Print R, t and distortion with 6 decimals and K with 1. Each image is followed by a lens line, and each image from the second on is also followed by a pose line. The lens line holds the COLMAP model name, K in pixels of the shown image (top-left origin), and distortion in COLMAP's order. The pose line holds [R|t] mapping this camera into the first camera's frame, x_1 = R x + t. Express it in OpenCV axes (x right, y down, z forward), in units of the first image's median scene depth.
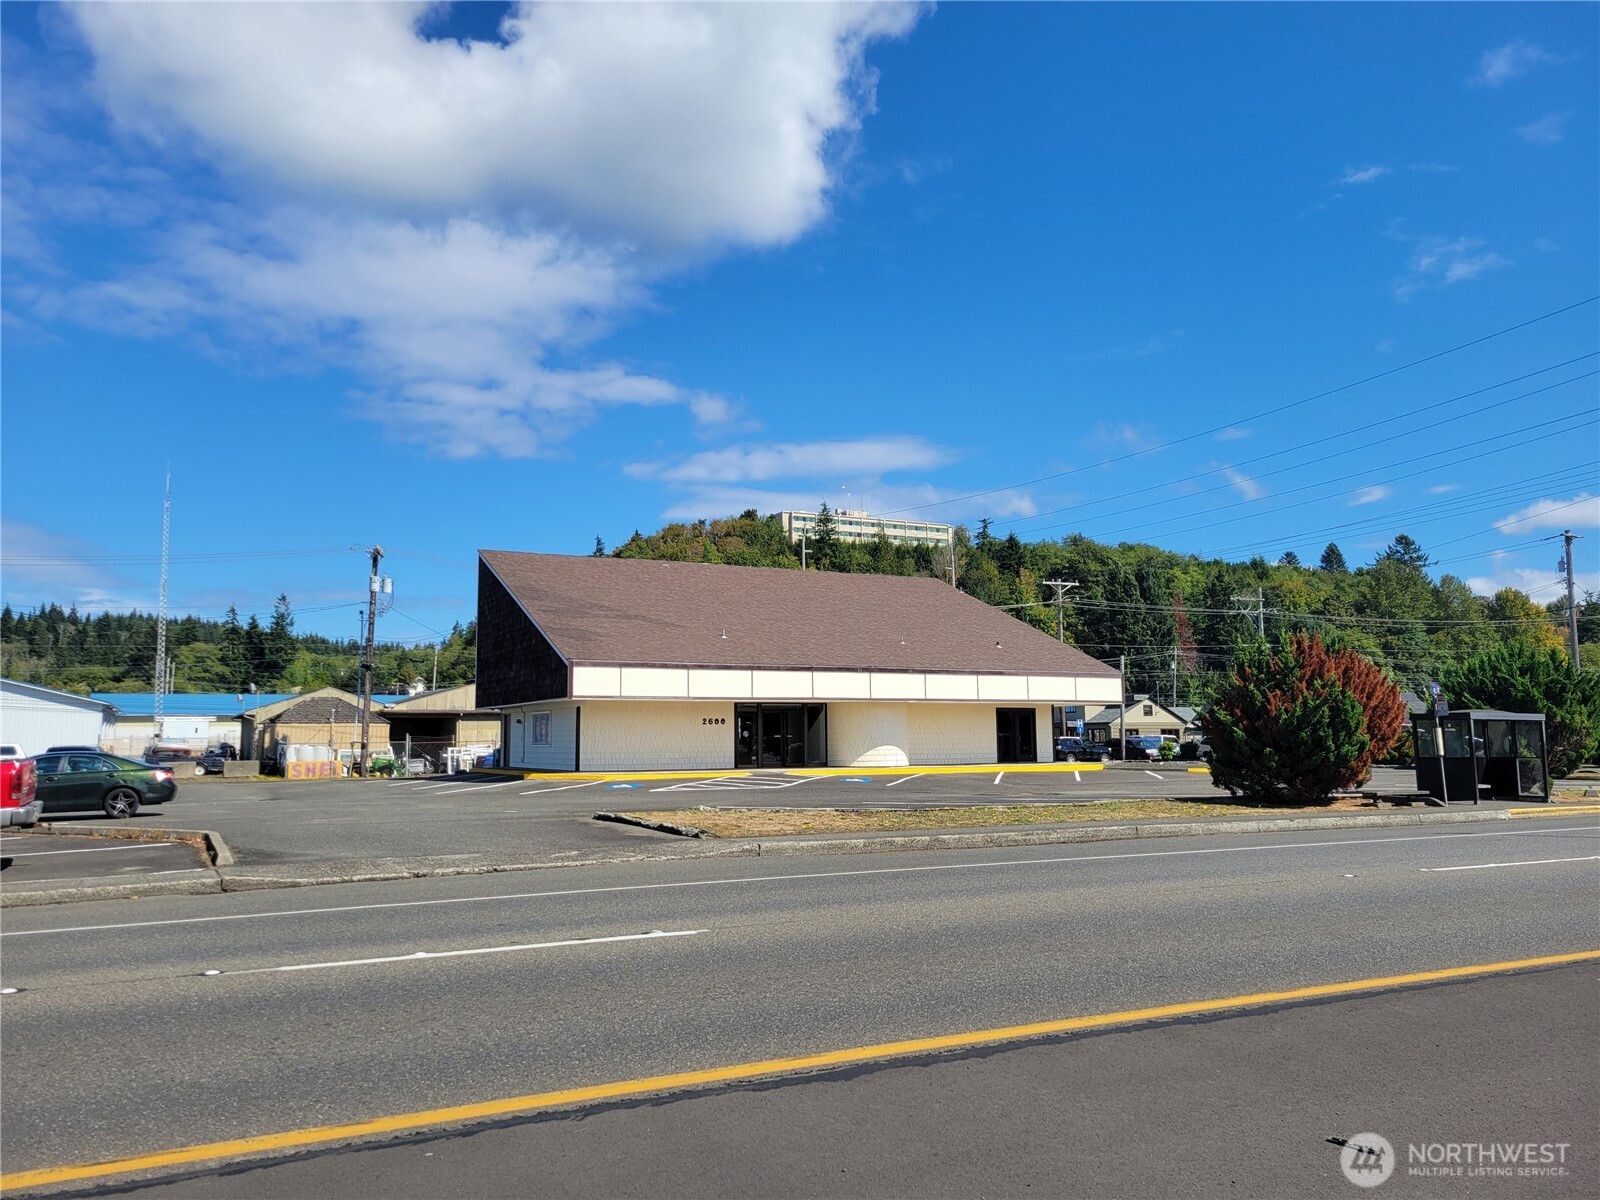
lens RADIAL K [[1195.4, 0, 795.7], [0, 1195.4, 596.1], [0, 0, 1]] dist [0.034671, -0.004356]
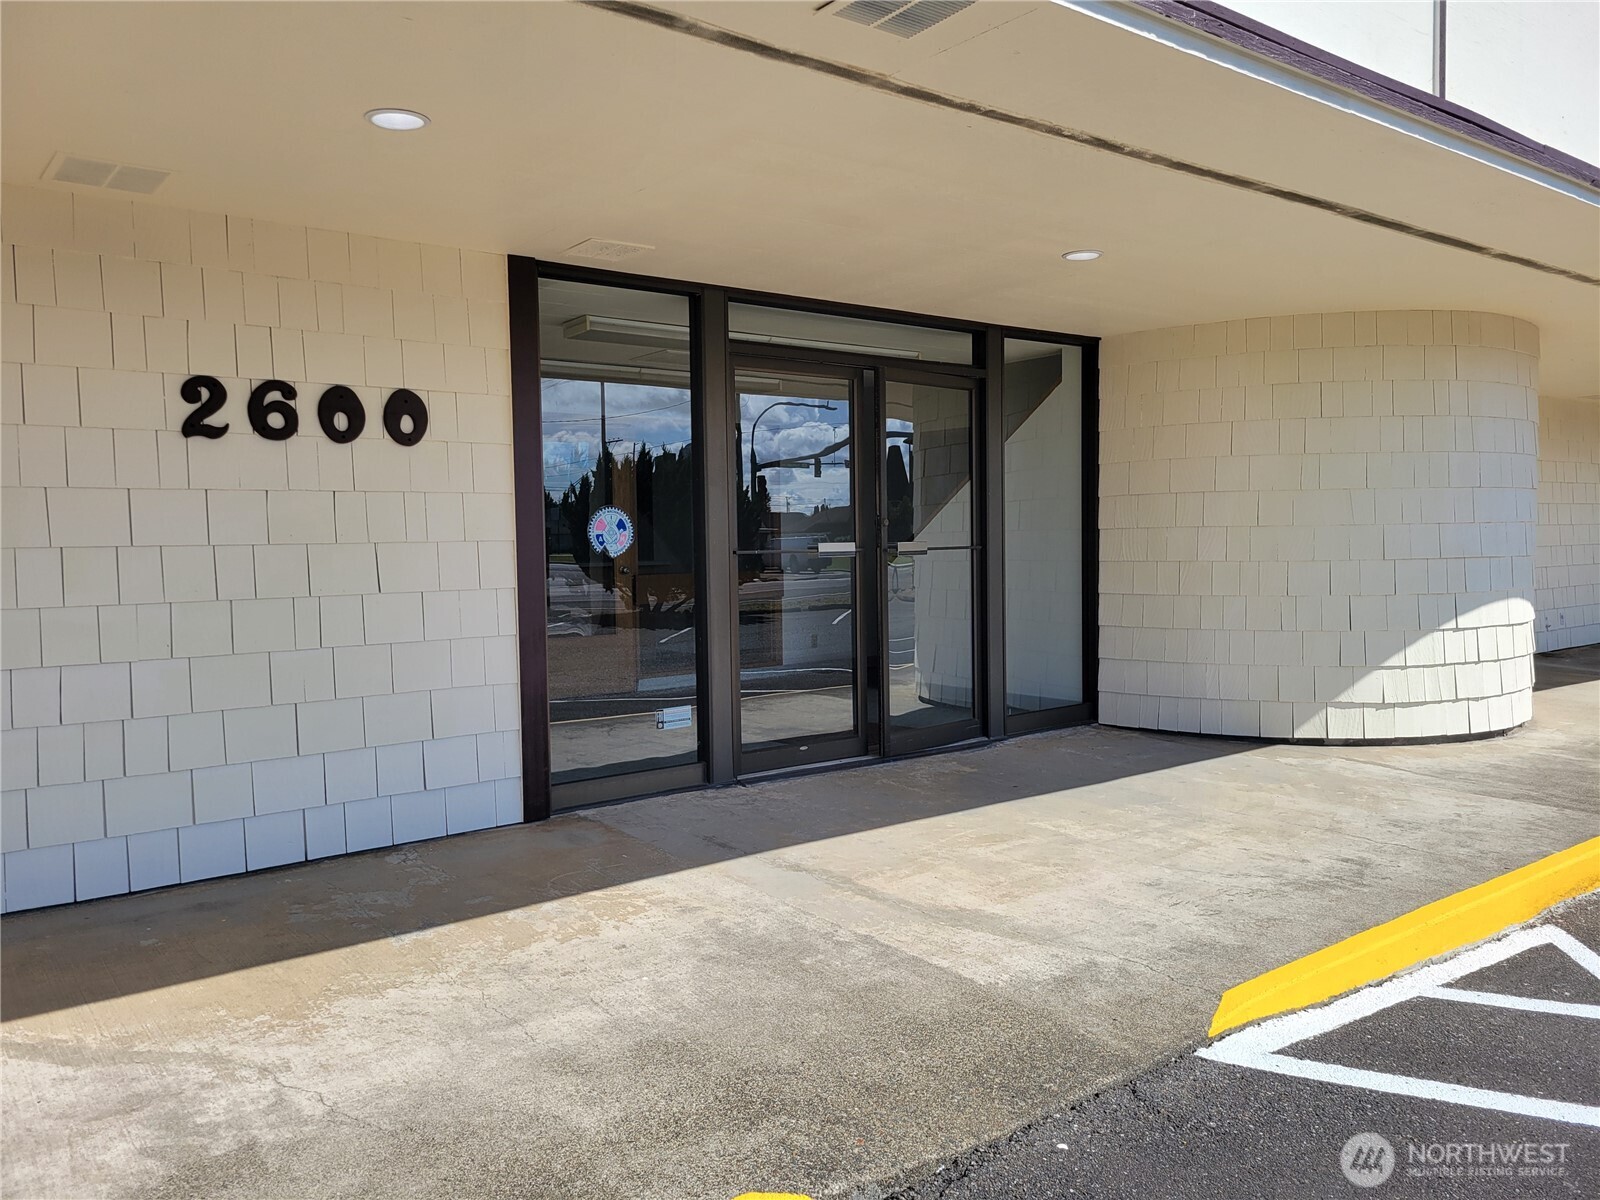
lens RADIAL K [[1195.4, 0, 804.4], [0, 1195.4, 596.4], [0, 0, 1]] dist [0.034671, -0.004356]
pose [[0.983684, -0.015631, 0.179223, -0.044405], [-0.014131, 0.986428, 0.163586, 0.101322], [-0.179348, -0.163450, 0.970113, 0.874503]]
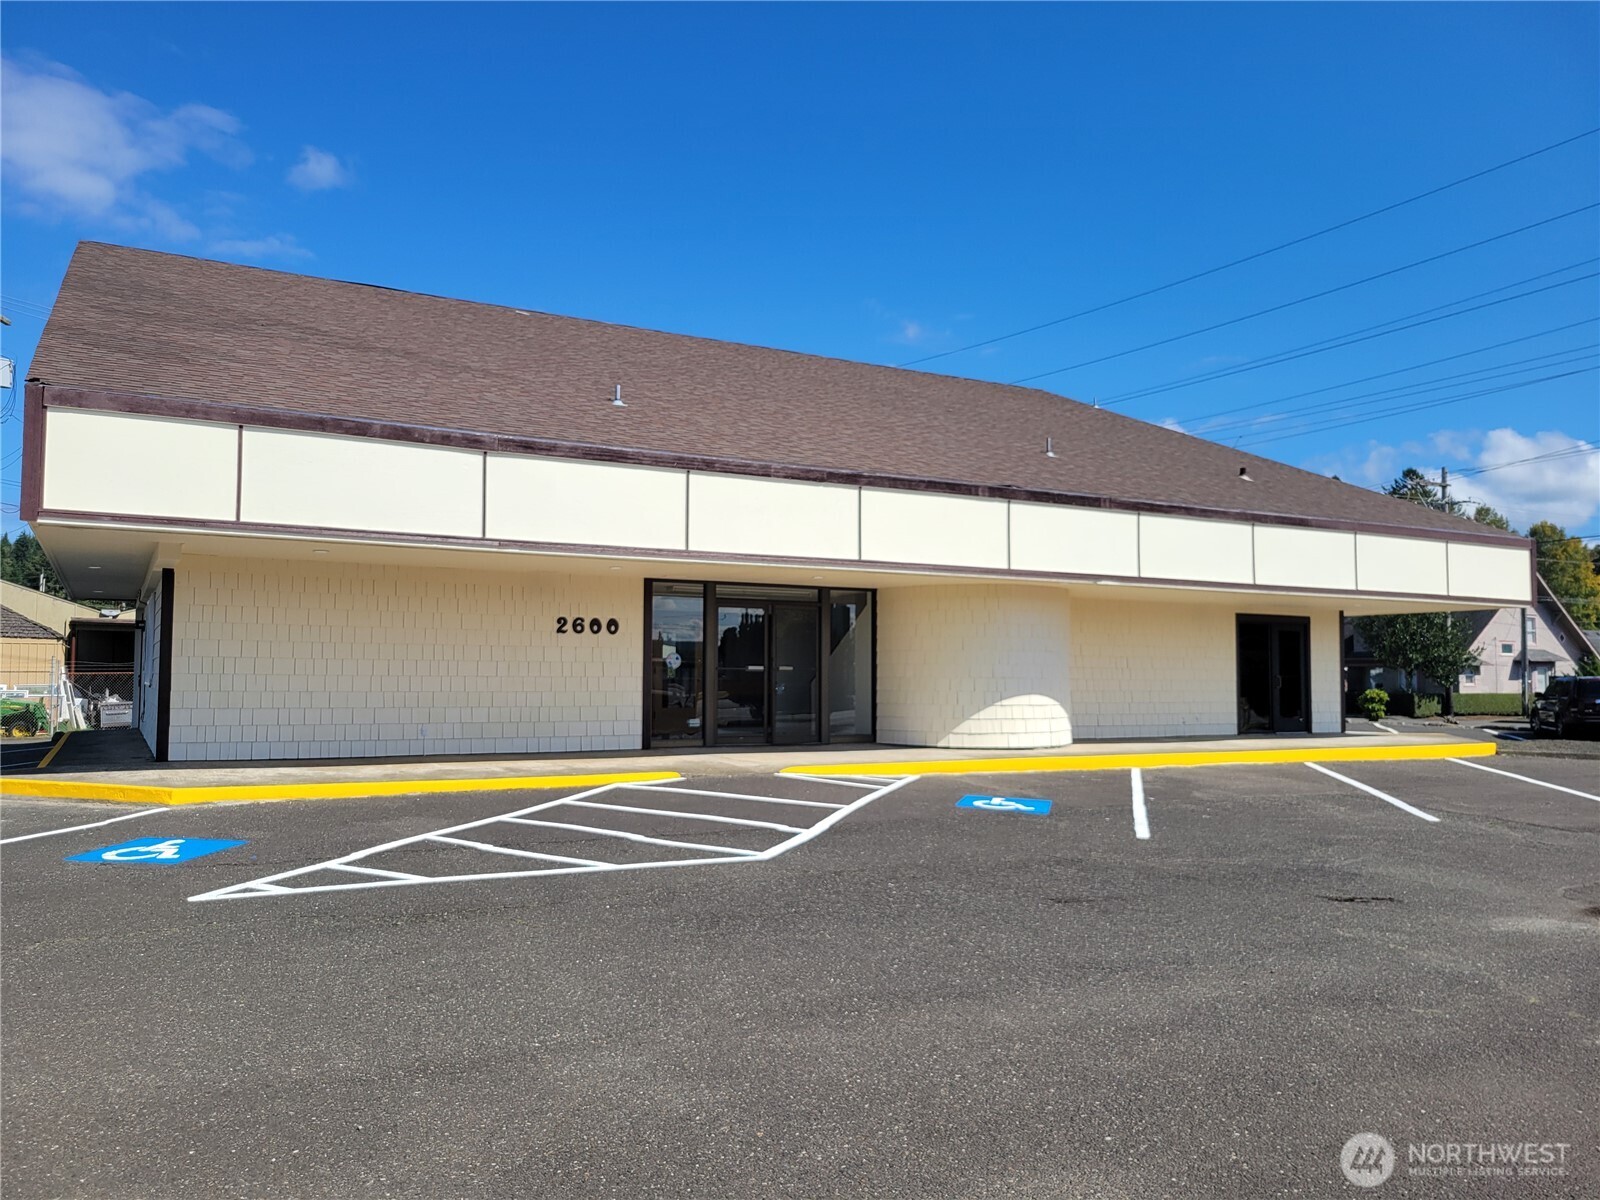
lens RADIAL K [[1195.4, 0, 796.2], [0, 1195.4, 603.9], [0, 0, 1]] dist [0.034671, -0.004356]
pose [[0.999269, 0.015737, 0.034828, -0.016004], [-0.017687, 0.998250, 0.056425, 0.074624], [-0.033879, -0.057000, 0.997799, 0.615171]]
